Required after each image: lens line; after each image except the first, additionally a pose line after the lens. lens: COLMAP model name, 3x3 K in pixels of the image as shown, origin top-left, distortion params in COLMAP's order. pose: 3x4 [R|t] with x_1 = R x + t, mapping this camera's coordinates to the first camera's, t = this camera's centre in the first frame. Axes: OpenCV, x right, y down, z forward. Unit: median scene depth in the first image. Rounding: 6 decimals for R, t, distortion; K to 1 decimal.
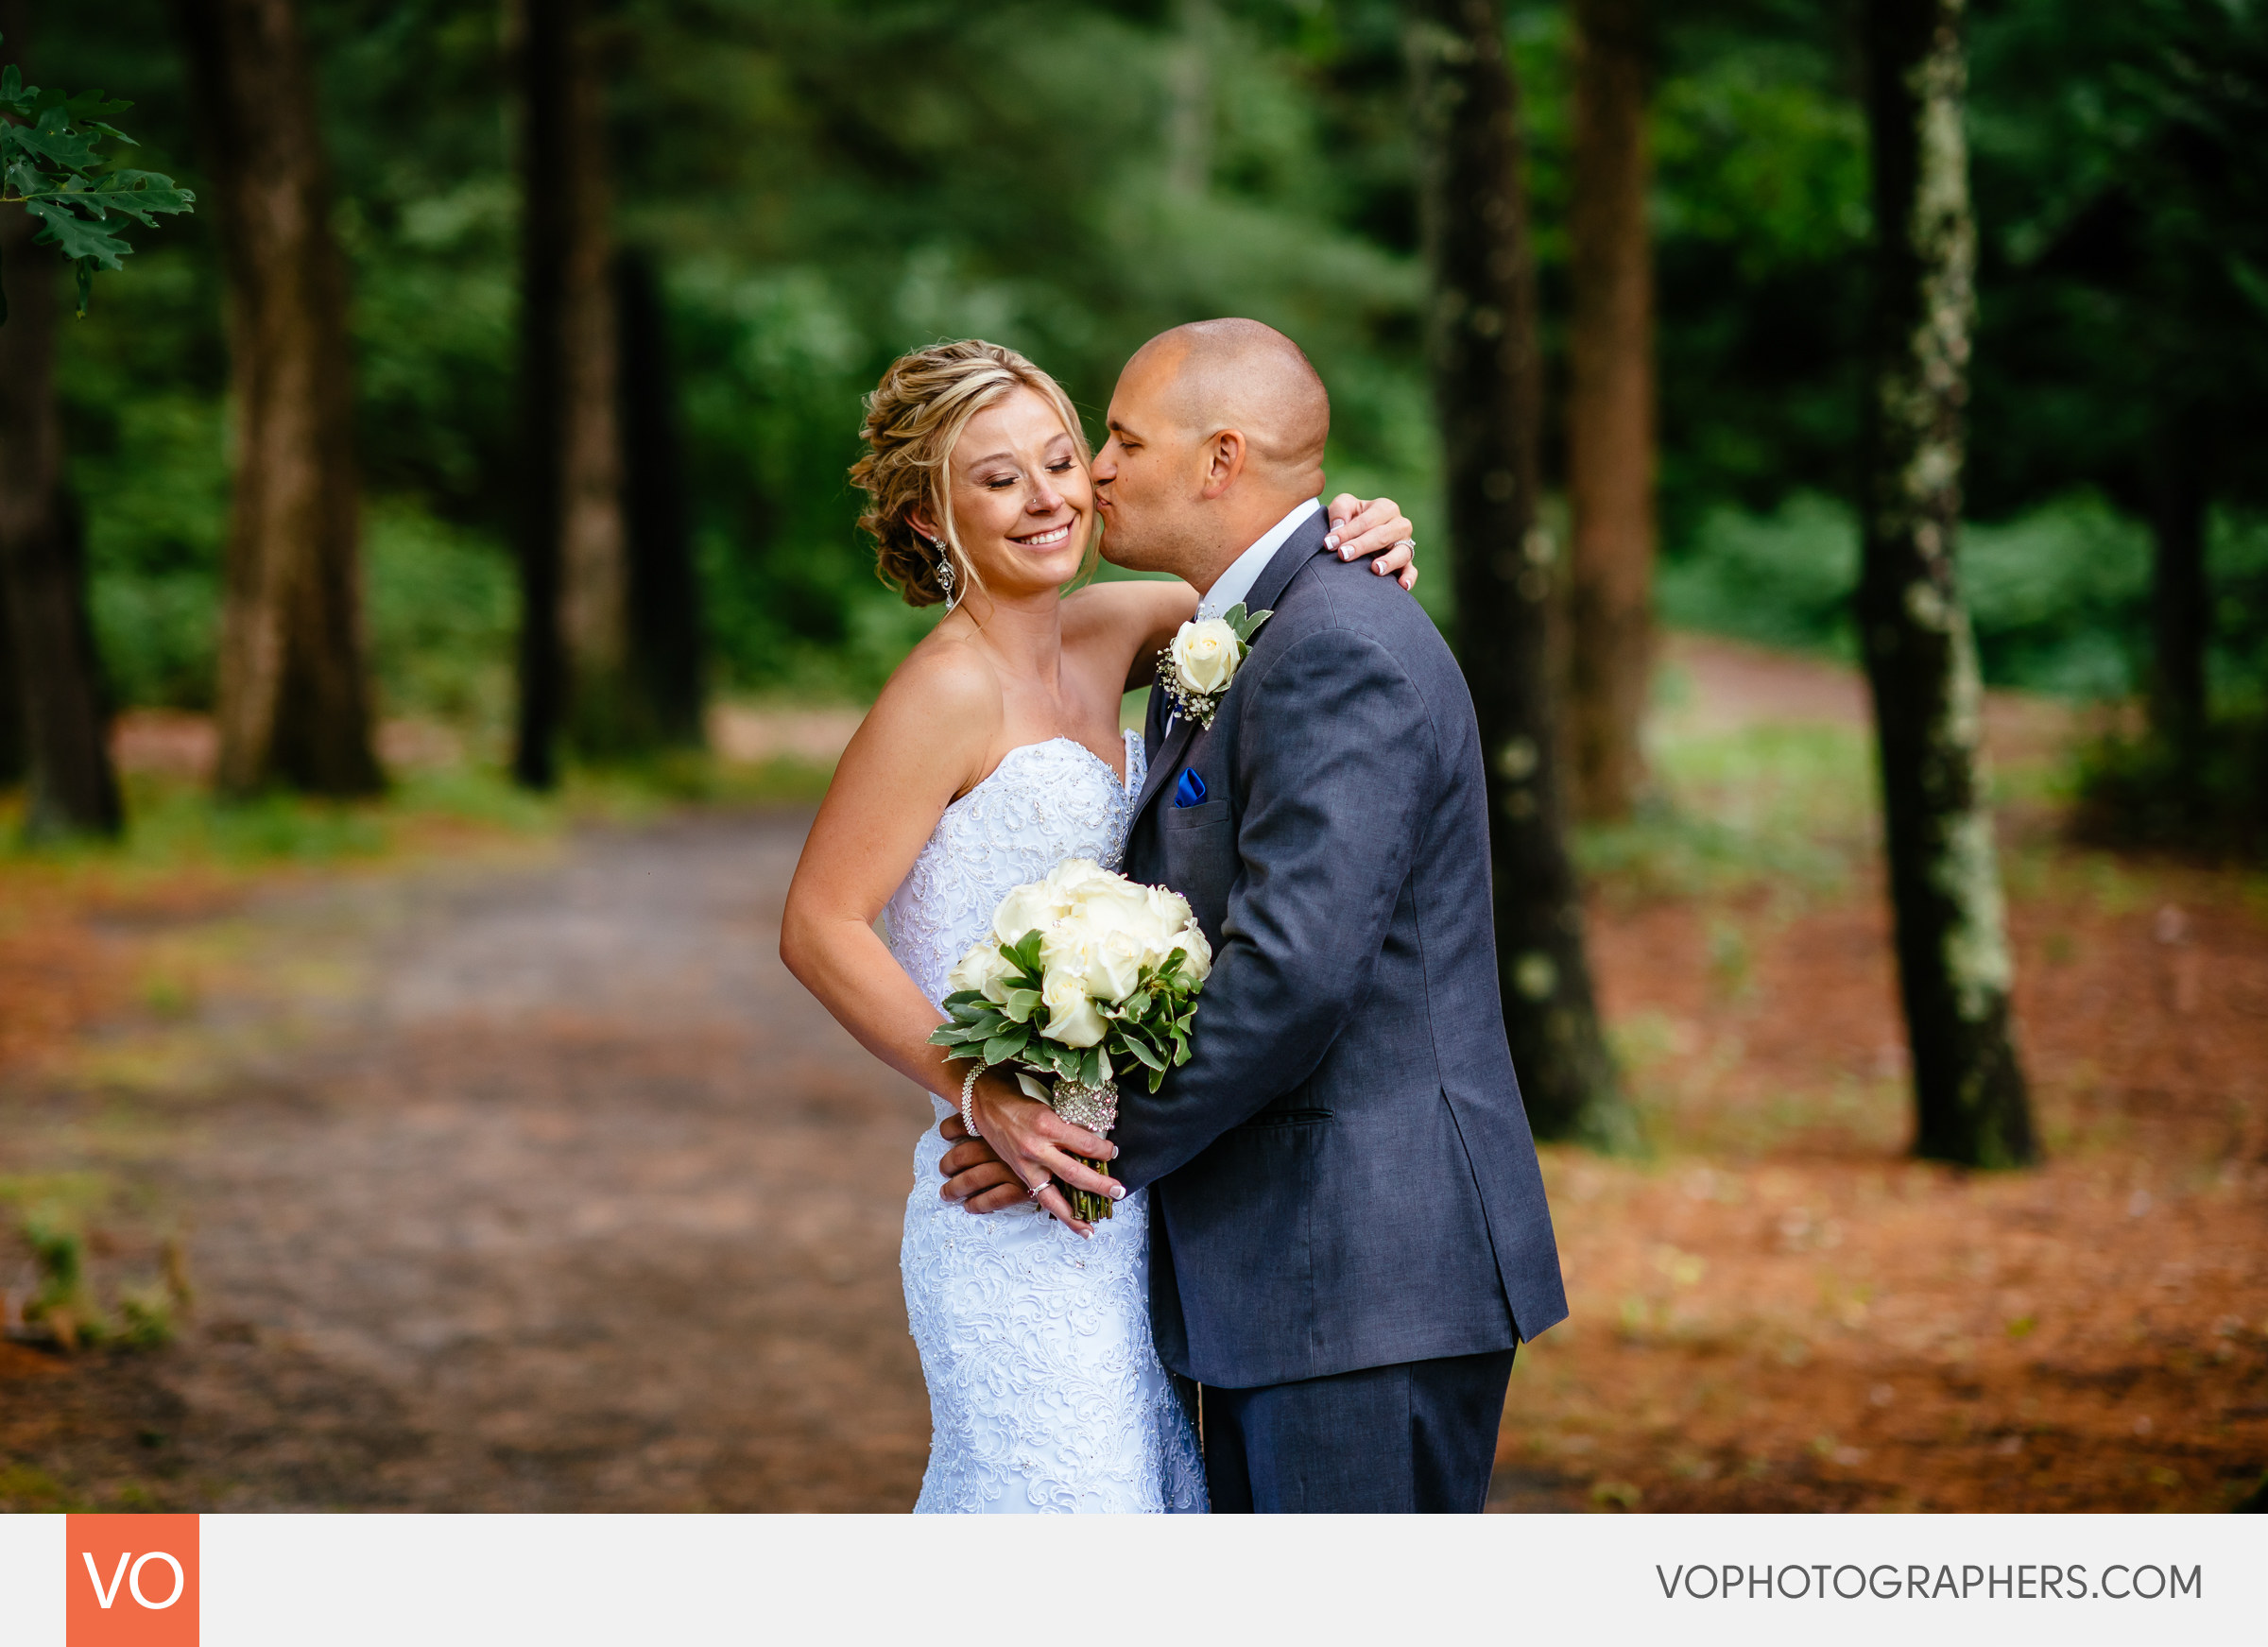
lens RADIAL K [[5955.4, 0, 1134.0], [0, 5955.4, 823.5], [0, 0, 1]] dist [-0.101104, -0.743450]
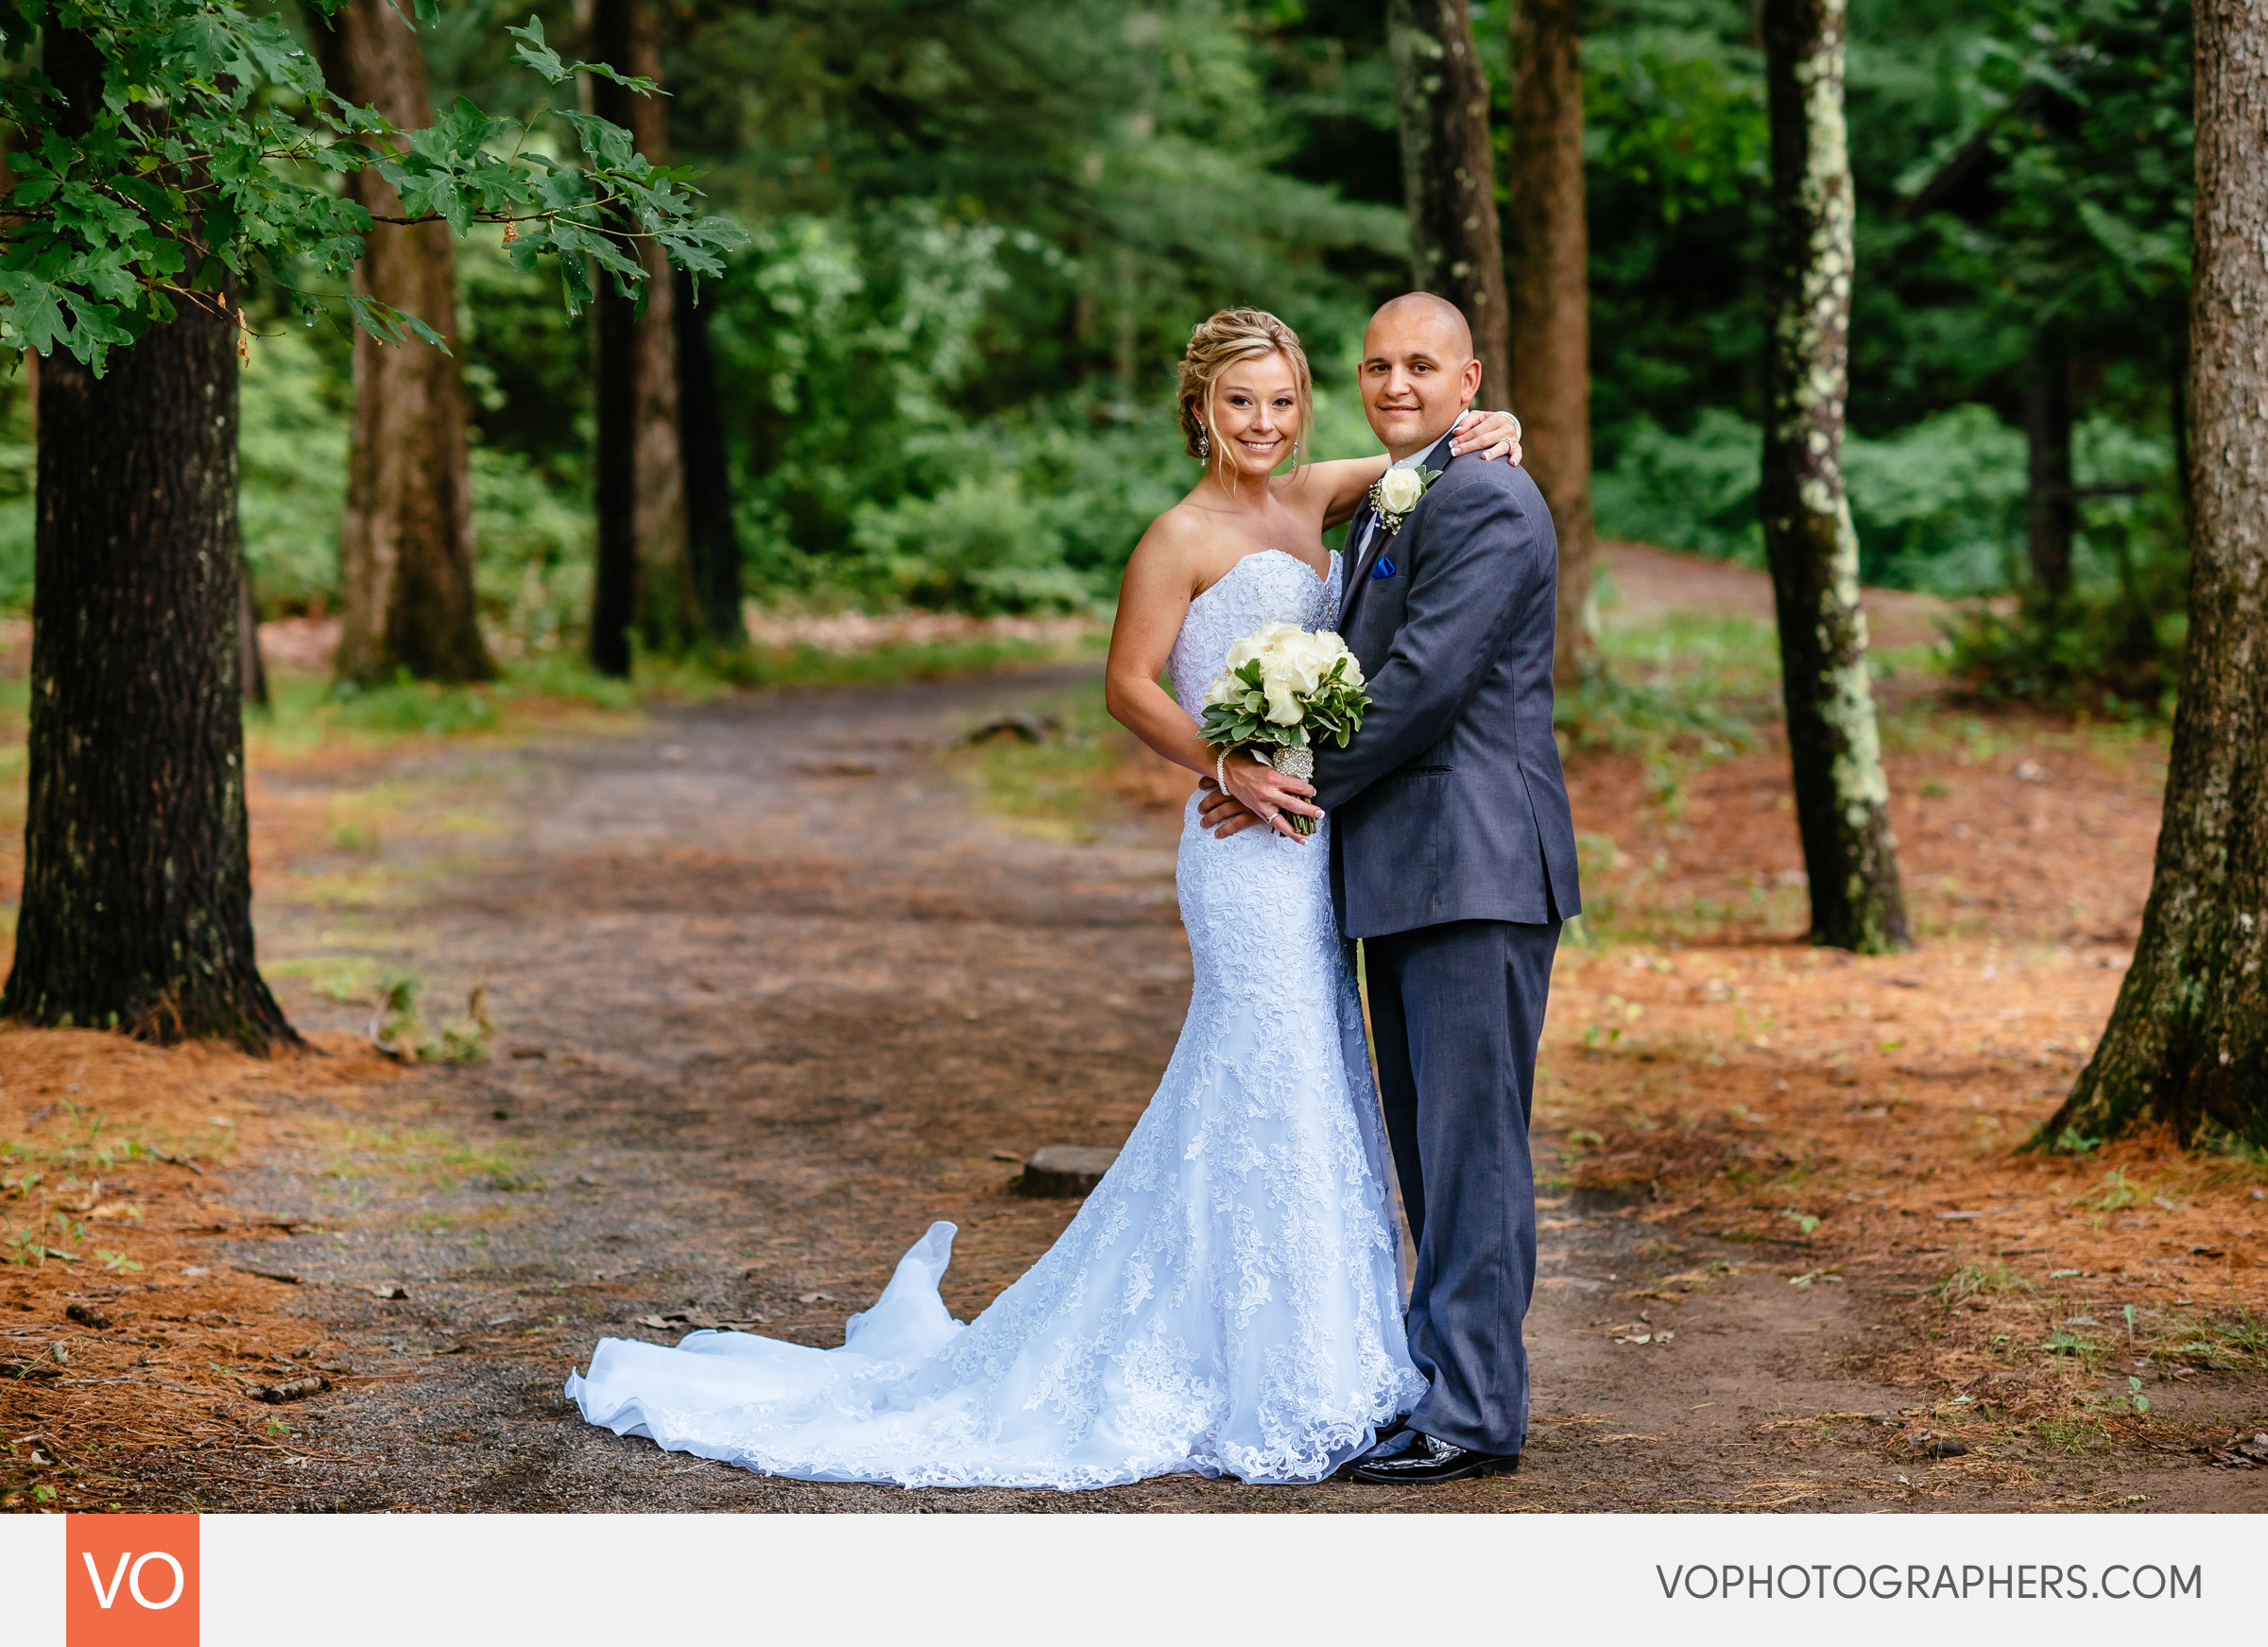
lens RADIAL K [[5955.4, 0, 1134.0], [0, 5955.4, 823.5], [0, 0, 1]] dist [-0.101104, -0.743450]
pose [[0.999859, -0.008242, 0.014662, -0.027223], [0.008045, 0.999877, 0.013443, 0.013551], [-0.014771, -0.013323, 0.999802, -0.234388]]
